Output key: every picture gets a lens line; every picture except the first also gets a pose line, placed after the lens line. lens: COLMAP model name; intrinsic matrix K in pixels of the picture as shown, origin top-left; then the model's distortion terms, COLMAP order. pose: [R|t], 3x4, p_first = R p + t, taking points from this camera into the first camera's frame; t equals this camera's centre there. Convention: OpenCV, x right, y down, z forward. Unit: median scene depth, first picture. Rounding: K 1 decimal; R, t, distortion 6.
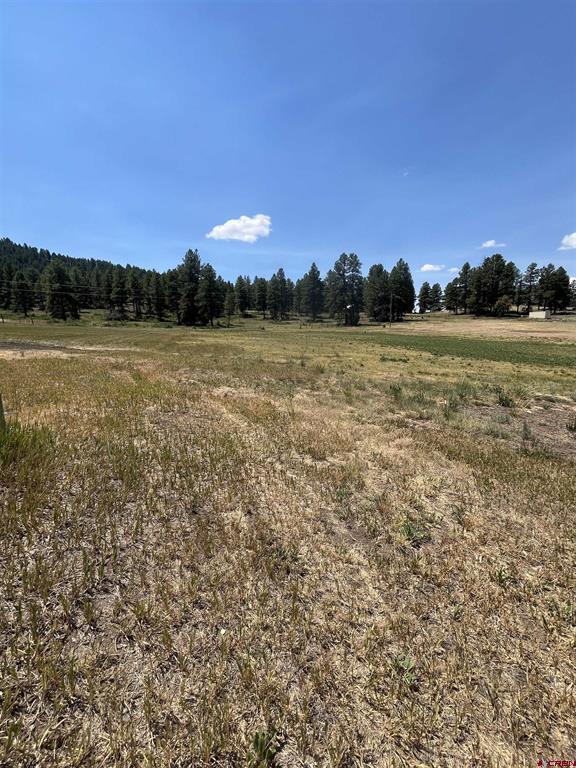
lens RADIAL K [[306.8, 0, 283.7], [0, 306.8, 383.0], [0, 0, 1]] dist [0.003921, 0.000348]
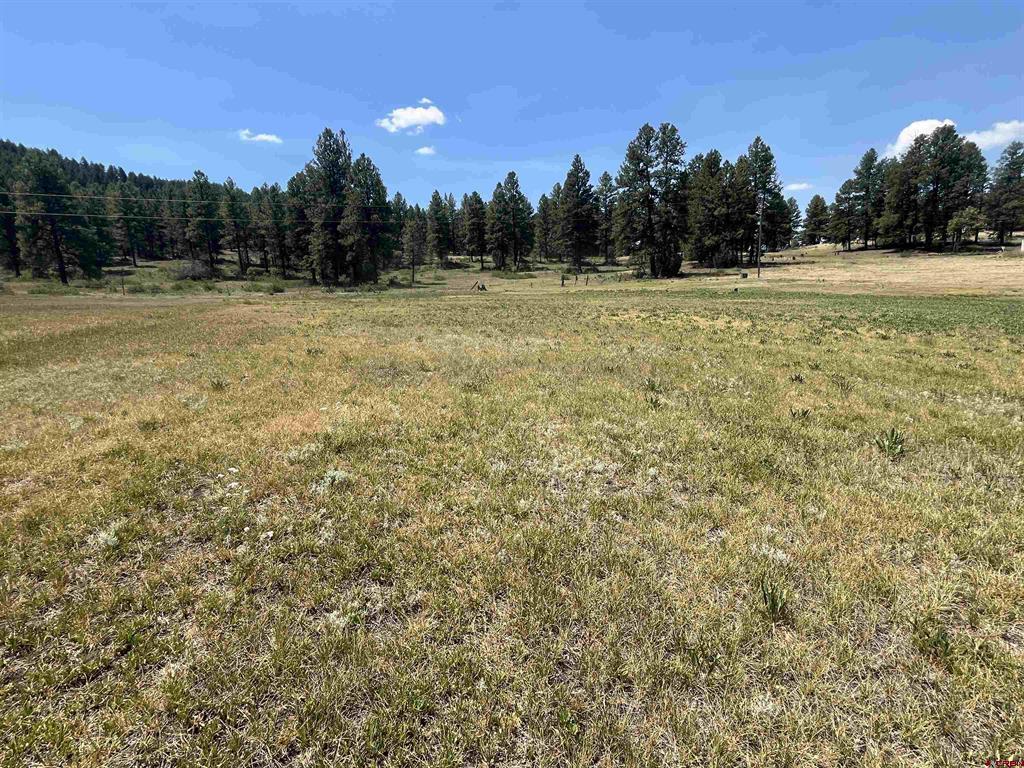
lens RADIAL K [[480.2, 0, 516.1], [0, 480.2, 384.9], [0, 0, 1]] dist [0.004101, -0.000897]
pose [[0.999619, -0.027482, 0.002576, -0.014839], [0.027408, 0.999303, 0.025361, -0.032799], [-0.003271, -0.025281, 0.999675, 0.184715]]
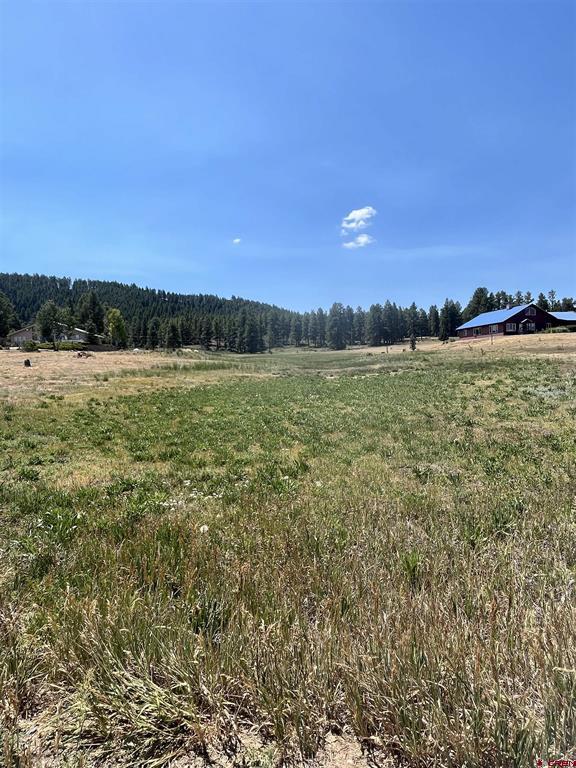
lens RADIAL K [[424.8, 0, 288.3], [0, 424.8, 383.1], [0, 0, 1]] dist [-0.001599, -0.000090]
pose [[0.940913, -0.012425, -0.338422, 0.568372], [-0.029247, 0.992611, -0.117759, 0.188310], [0.337384, 0.120699, 0.933597, -0.820493]]
